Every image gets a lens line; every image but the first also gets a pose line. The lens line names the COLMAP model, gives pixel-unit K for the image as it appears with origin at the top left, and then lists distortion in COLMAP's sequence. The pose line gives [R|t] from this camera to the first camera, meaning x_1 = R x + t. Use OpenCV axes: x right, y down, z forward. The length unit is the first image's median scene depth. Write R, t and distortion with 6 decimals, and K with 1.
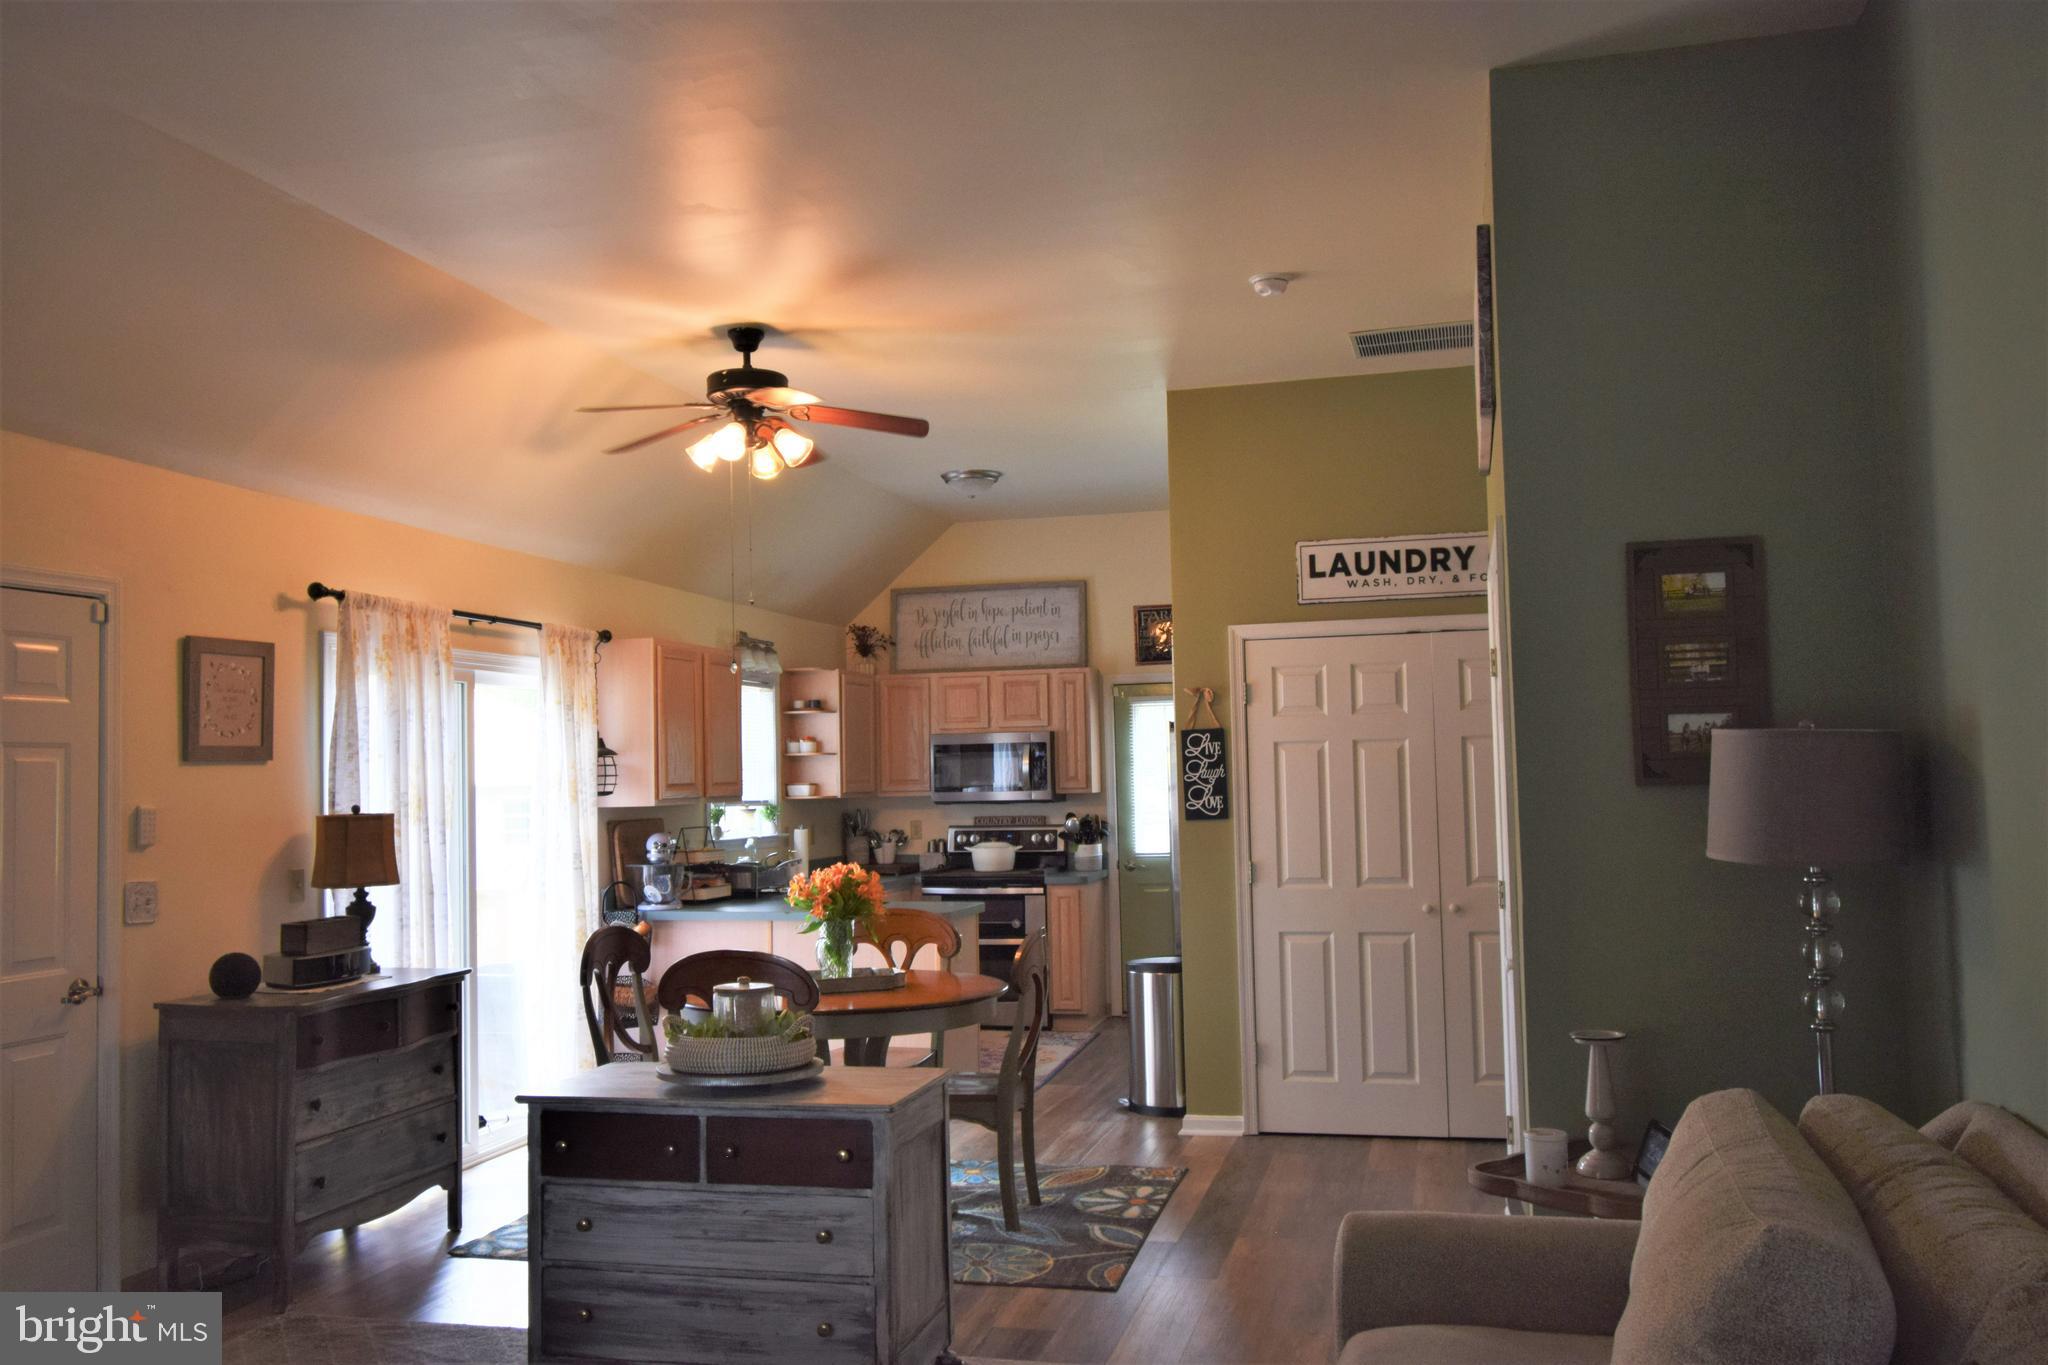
lens RADIAL K [[1689.3, 0, 1024.0], [0, 1689.3, 682.5], [0, 0, 1]] dist [0.005163, -0.013985]
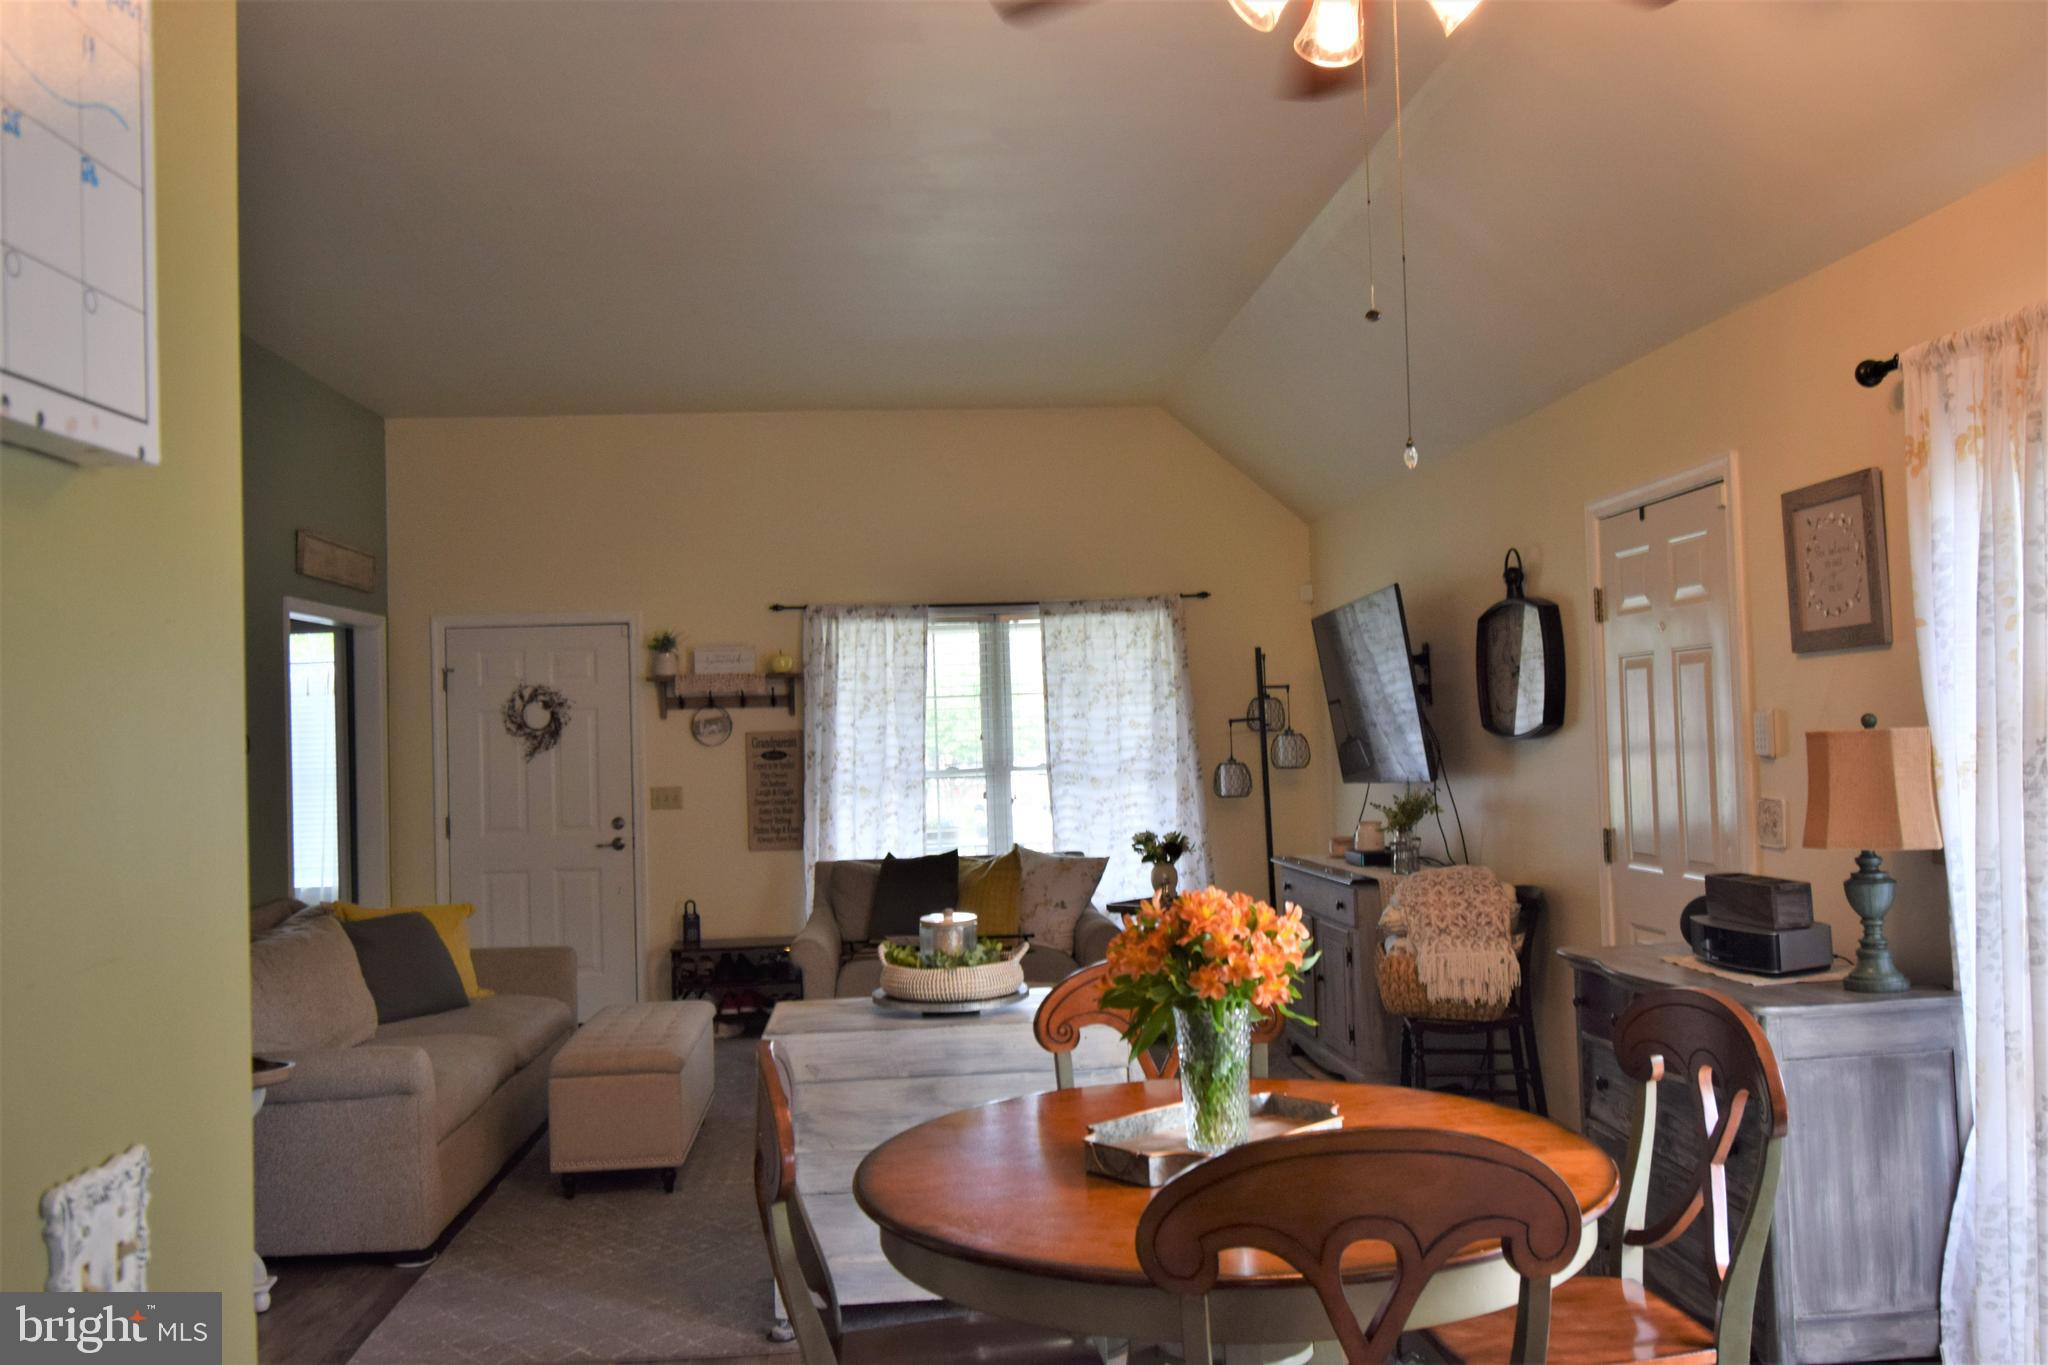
lens RADIAL K [[1689.3, 0, 1024.0], [0, 1689.3, 682.5], [0, 0, 1]] dist [0.005163, -0.013985]
pose [[-0.945924, 0.041662, -0.321701, 0.073859], [0.069826, 0.994621, -0.076504, 0.071561], [0.316784, -0.094830, -0.943745, 1.220666]]
